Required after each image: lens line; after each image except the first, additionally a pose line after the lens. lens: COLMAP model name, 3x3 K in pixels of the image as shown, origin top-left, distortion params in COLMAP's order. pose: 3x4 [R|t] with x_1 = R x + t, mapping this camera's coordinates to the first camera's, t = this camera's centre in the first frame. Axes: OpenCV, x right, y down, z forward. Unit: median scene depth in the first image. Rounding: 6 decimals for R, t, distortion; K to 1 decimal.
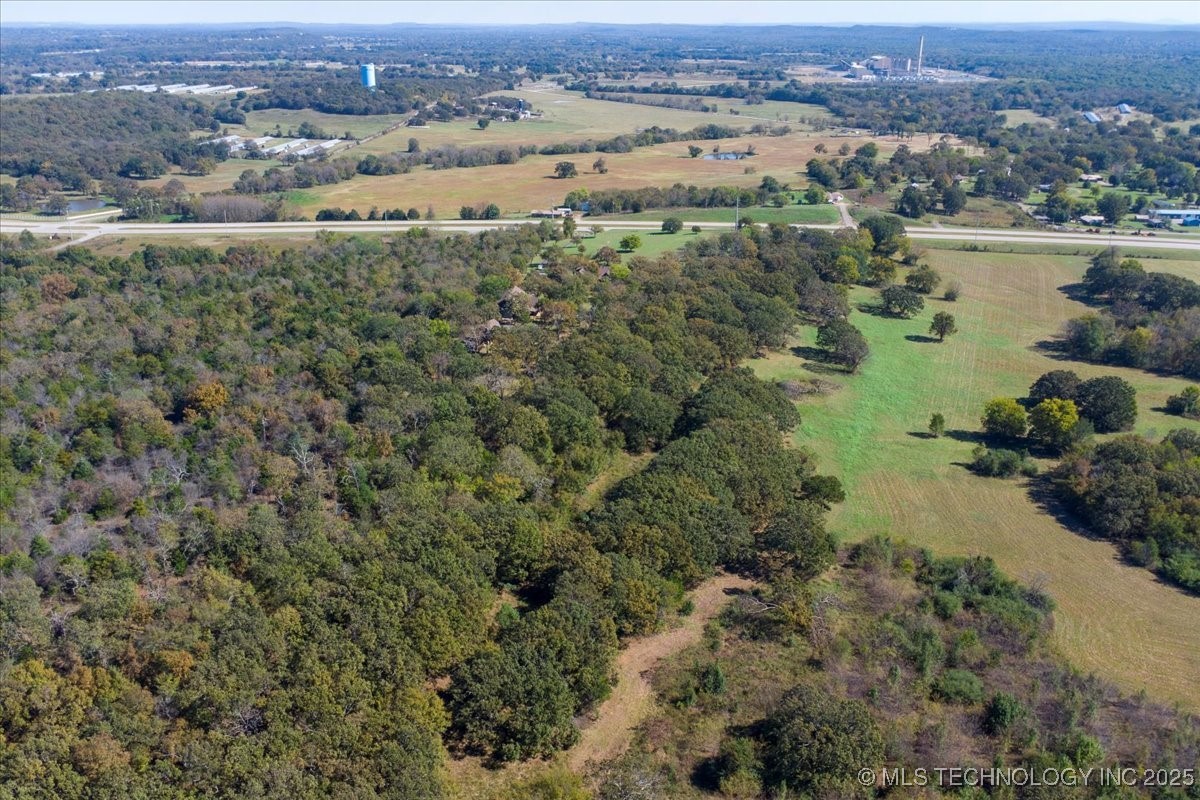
lens RADIAL K [[1039.4, 0, 600.0], [0, 1039.4, 400.0], [0, 0, 1]] dist [0.017843, 0.011453]
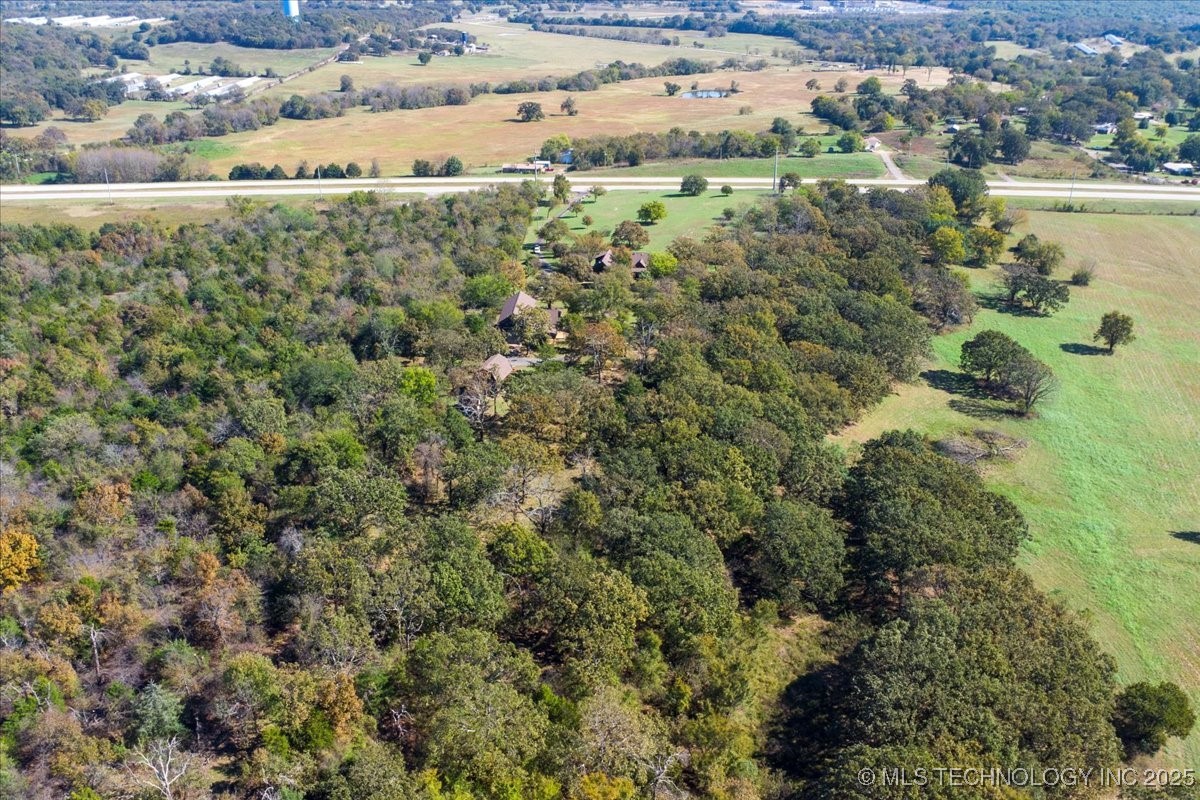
lens RADIAL K [[1028.8, 0, 600.0], [0, 1028.8, 400.0], [0, 0, 1]] dist [0.033460, -0.030573]
pose [[0.998015, -0.024296, 0.058102, -0.040175], [0.020930, 0.998106, 0.057840, -0.043850], [-0.059397, -0.056510, 0.996634, 0.187003]]
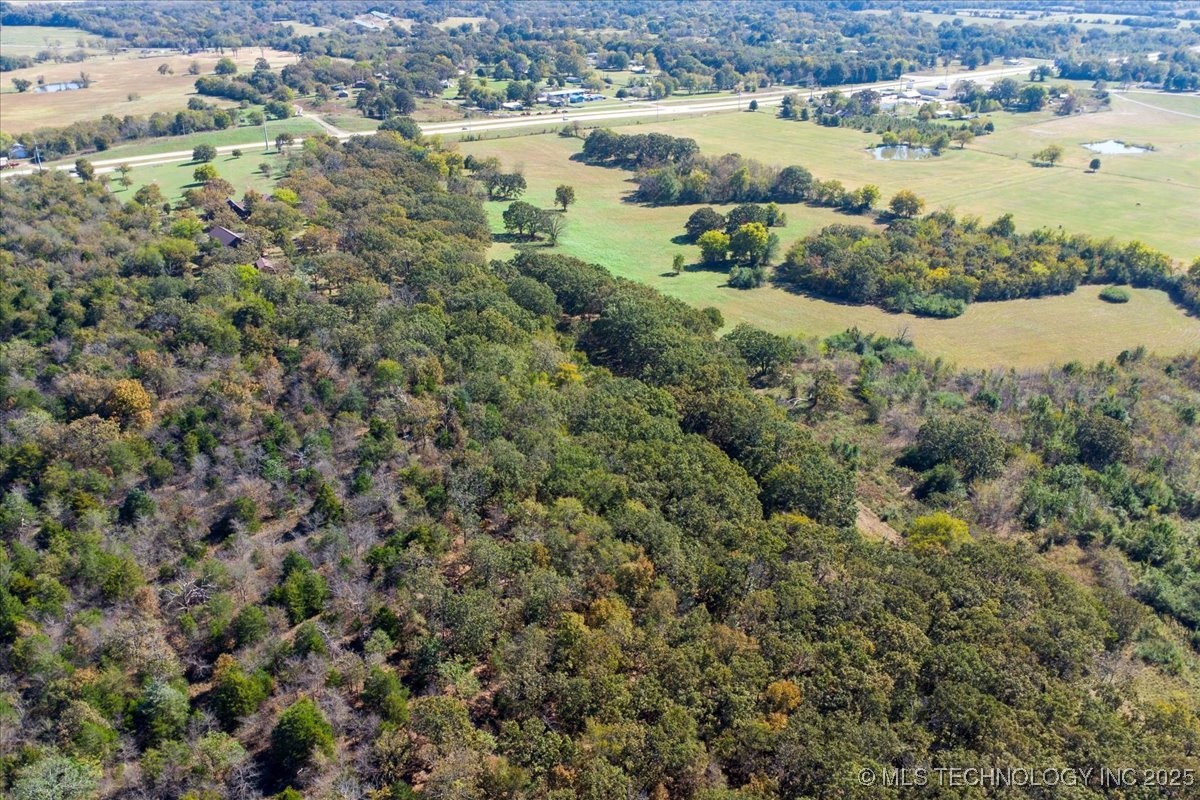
lens RADIAL K [[1028.8, 0, 600.0], [0, 1028.8, 400.0], [0, 0, 1]] dist [0.033460, -0.030573]
pose [[0.734655, -0.282566, 0.616797, -0.244727], [0.236961, 0.958752, 0.156982, -0.015811], [-0.635713, 0.030829, 0.771310, 0.065558]]
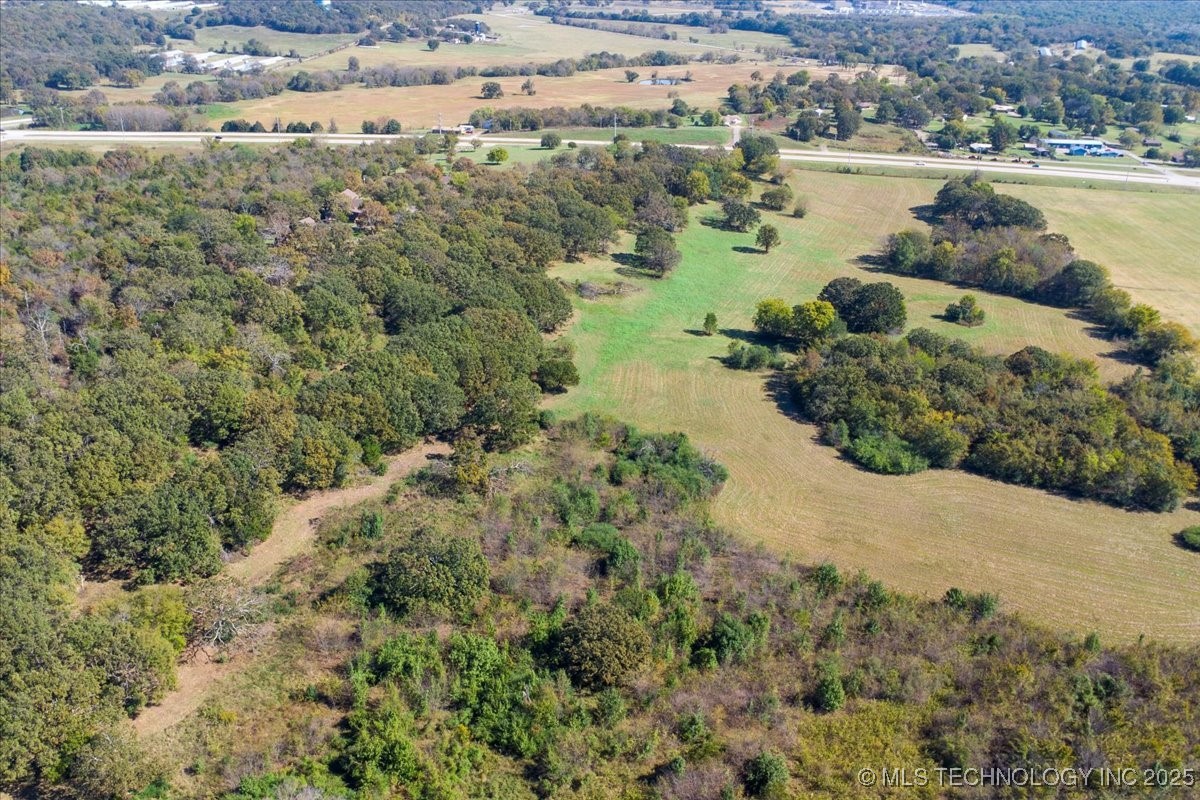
lens RADIAL K [[1028.8, 0, 600.0], [0, 1028.8, 400.0], [0, 0, 1]] dist [0.033460, -0.030573]
pose [[0.999786, 0.020400, 0.003323, 0.097652], [-0.020568, 0.997836, 0.062454, 0.017838], [-0.002042, -0.062509, 0.998042, -0.022674]]
